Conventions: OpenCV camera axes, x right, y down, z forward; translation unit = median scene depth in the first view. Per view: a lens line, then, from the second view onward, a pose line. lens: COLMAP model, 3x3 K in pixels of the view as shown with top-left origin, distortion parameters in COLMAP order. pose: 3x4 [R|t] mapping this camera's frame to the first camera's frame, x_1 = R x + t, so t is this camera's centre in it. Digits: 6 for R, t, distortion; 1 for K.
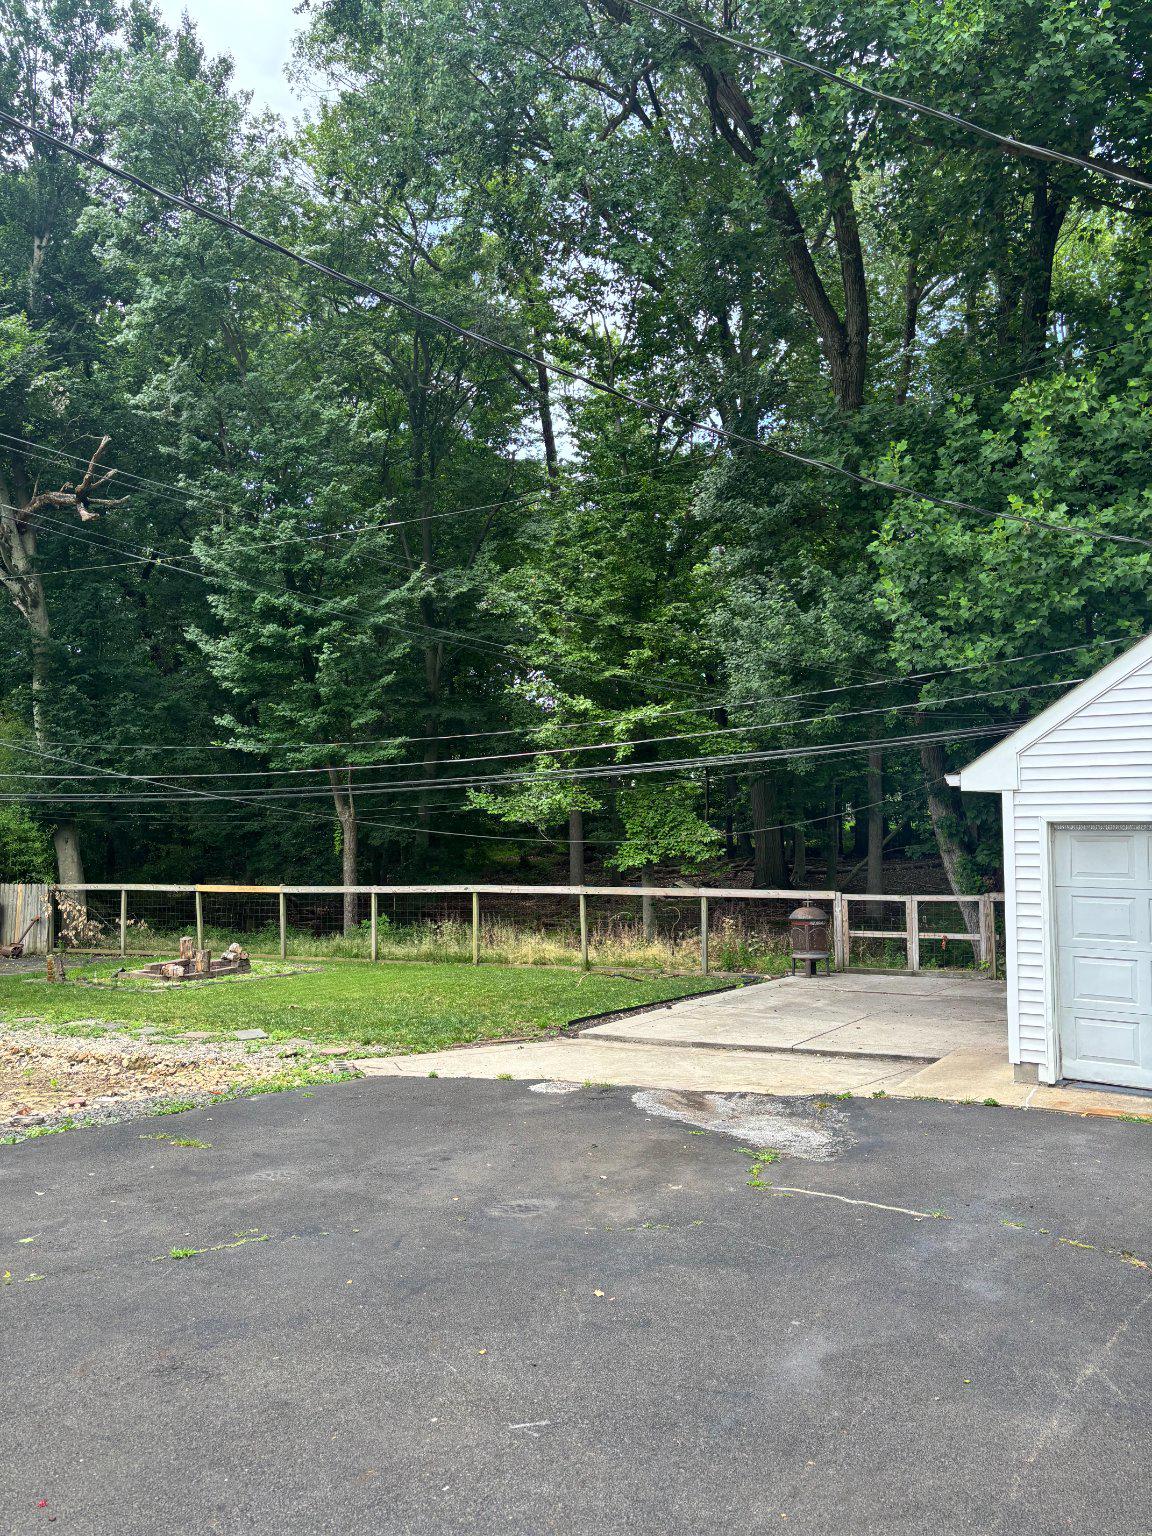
lens RADIAL K [[1162.4, 0, 546.4], [0, 1162.4, 777.2], [0, 0, 1]] dist [0.044873, -0.059240]
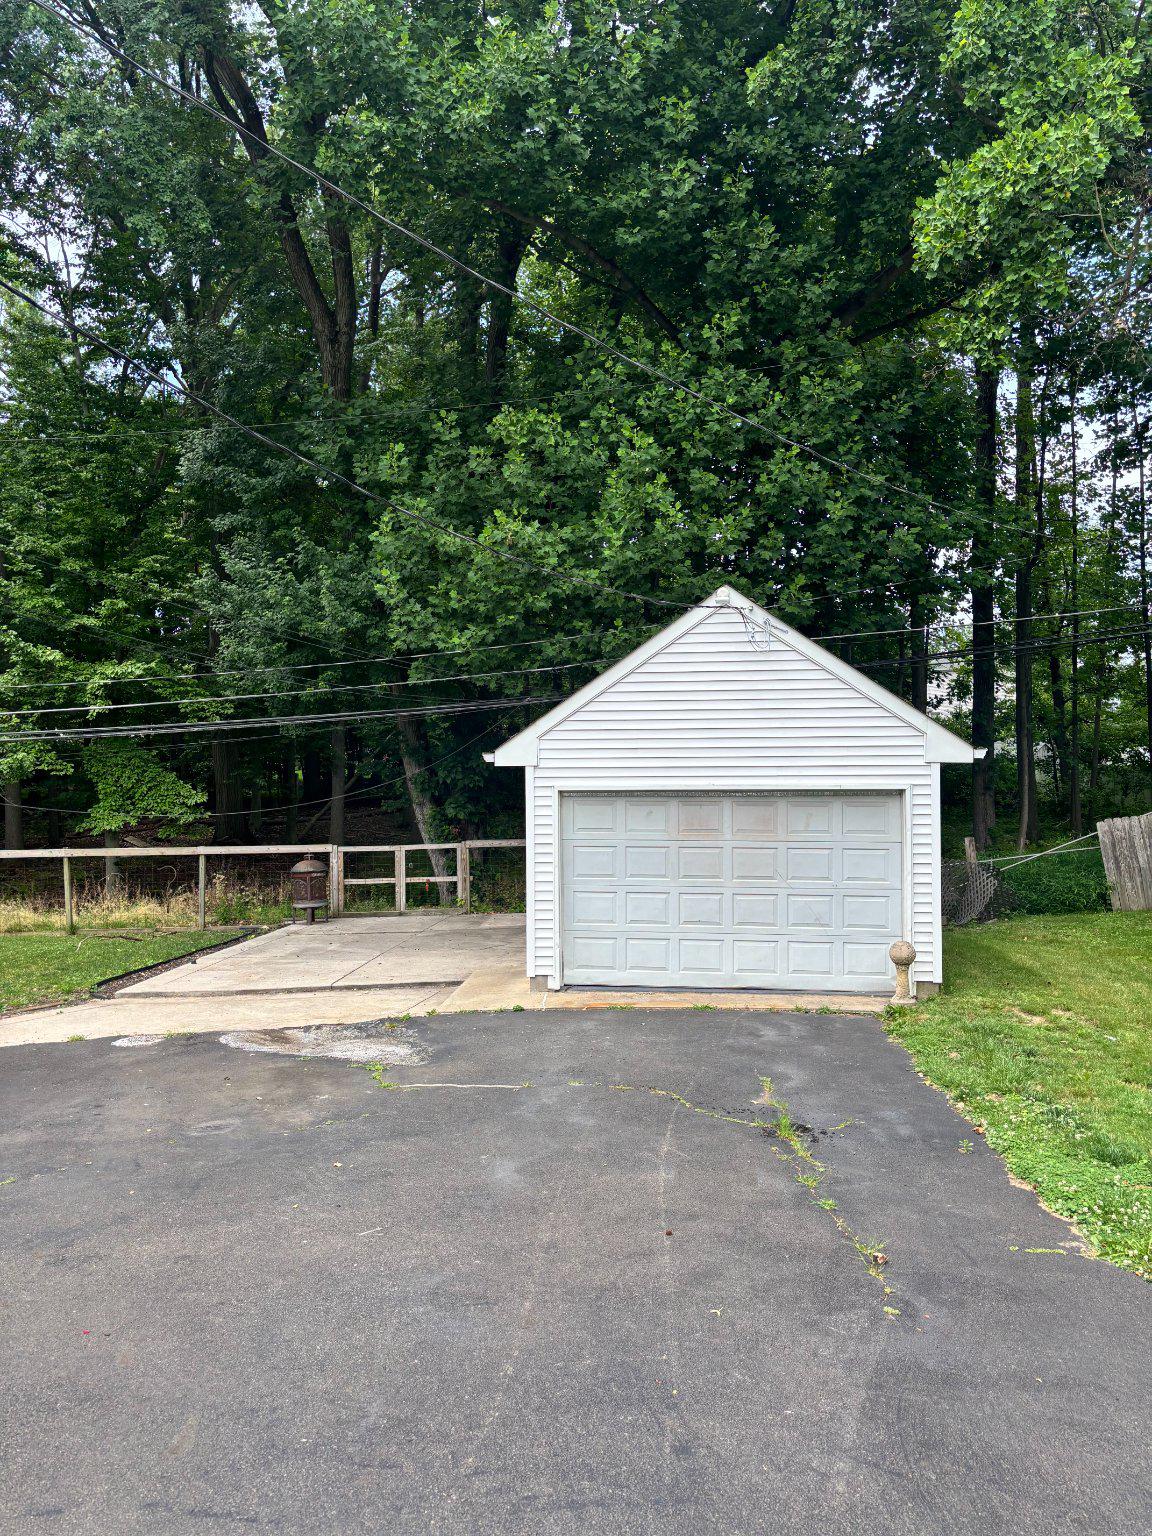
lens RADIAL K [[1162.4, 0, 569.9], [0, 1162.4, 773.7], [0, 0, 1]] dist [0.044873, -0.059240]
pose [[0.876420, -0.004738, 0.481523, -0.105750], [-0.015251, 0.999177, 0.037589, -0.017112], [-0.481305, -0.040288, 0.875627, -0.080963]]
